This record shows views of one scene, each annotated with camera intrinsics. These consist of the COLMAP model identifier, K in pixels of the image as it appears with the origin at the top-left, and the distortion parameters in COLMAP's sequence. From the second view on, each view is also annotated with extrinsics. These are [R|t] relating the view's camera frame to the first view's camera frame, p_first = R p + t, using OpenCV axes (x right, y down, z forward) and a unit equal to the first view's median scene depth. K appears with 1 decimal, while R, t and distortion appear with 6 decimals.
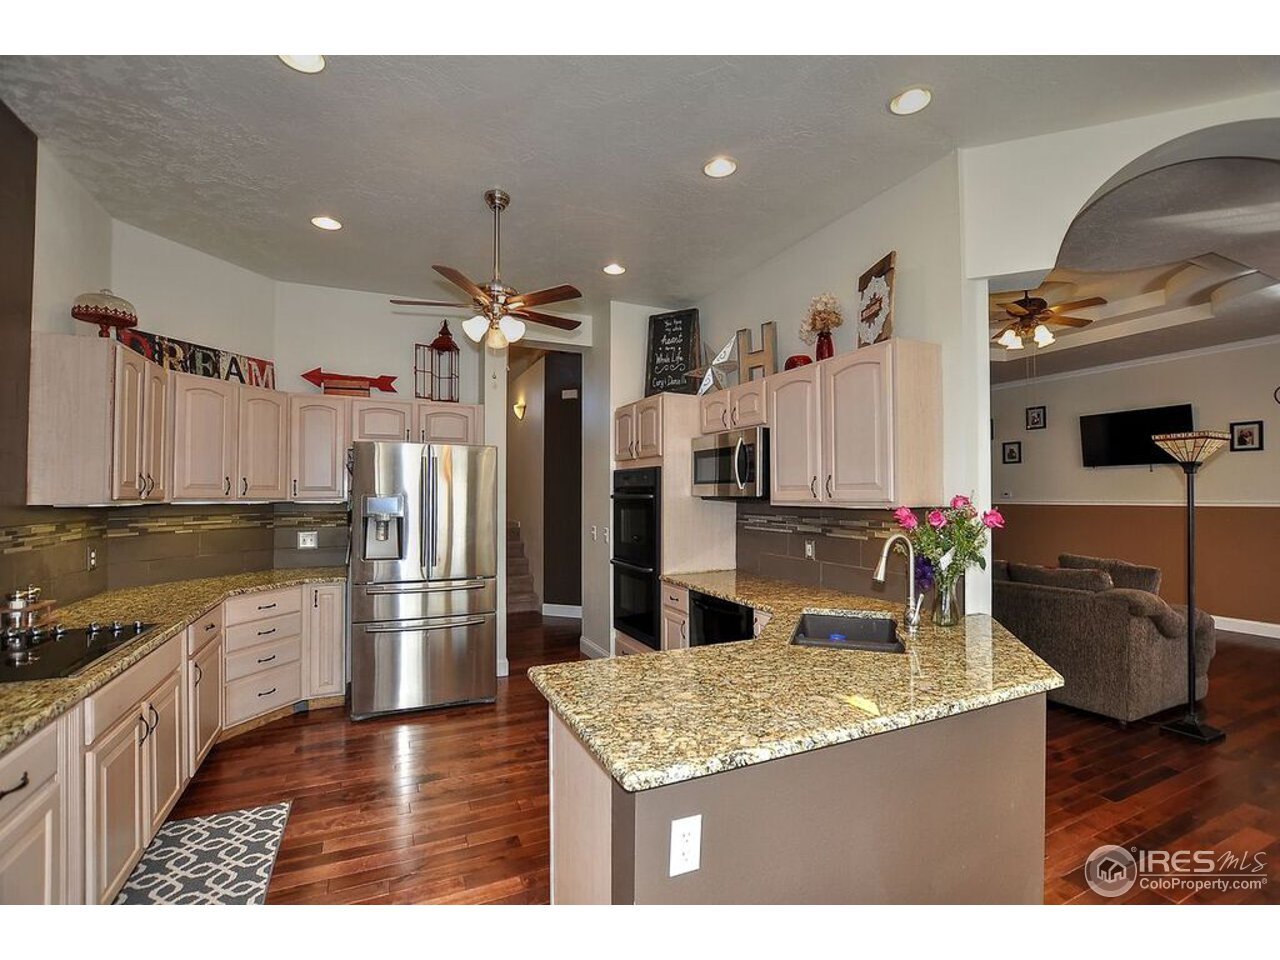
lens RADIAL K [[567.2, 0, 642.7], [0, 567.2, 483.0], [0, 0, 1]] dist [-0.027917, 0.002834]
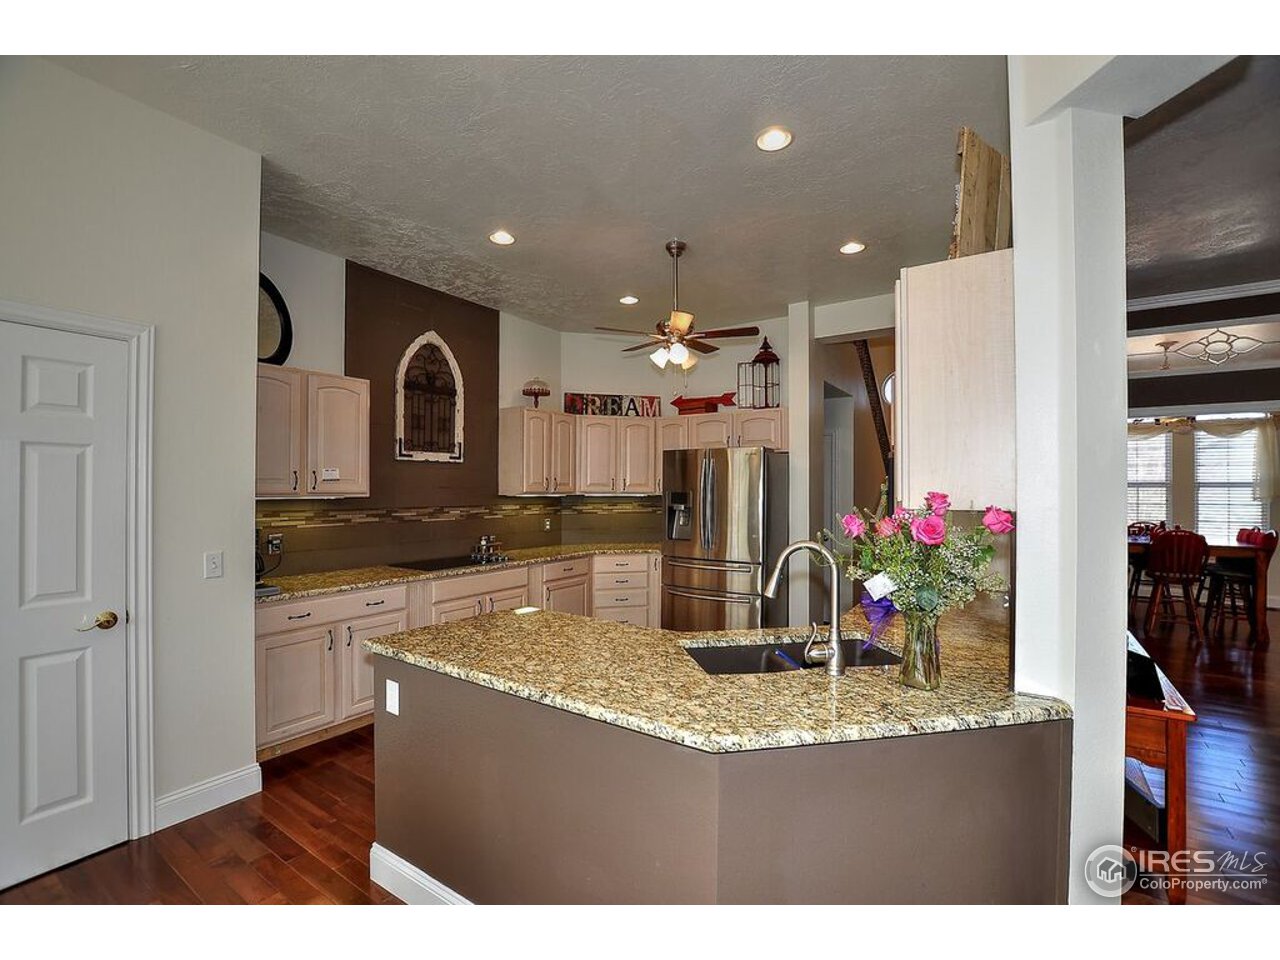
lens RADIAL K [[567.2, 0, 645.6], [0, 567.2, 482.4], [0, 0, 1]] dist [-0.027917, 0.002834]
pose [[0.520165, -0.009694, -0.854011, 0.709697], [0.016233, 0.999867, -0.001462, 0.004459], [0.853911, -0.013103, 0.520254, 0.286344]]
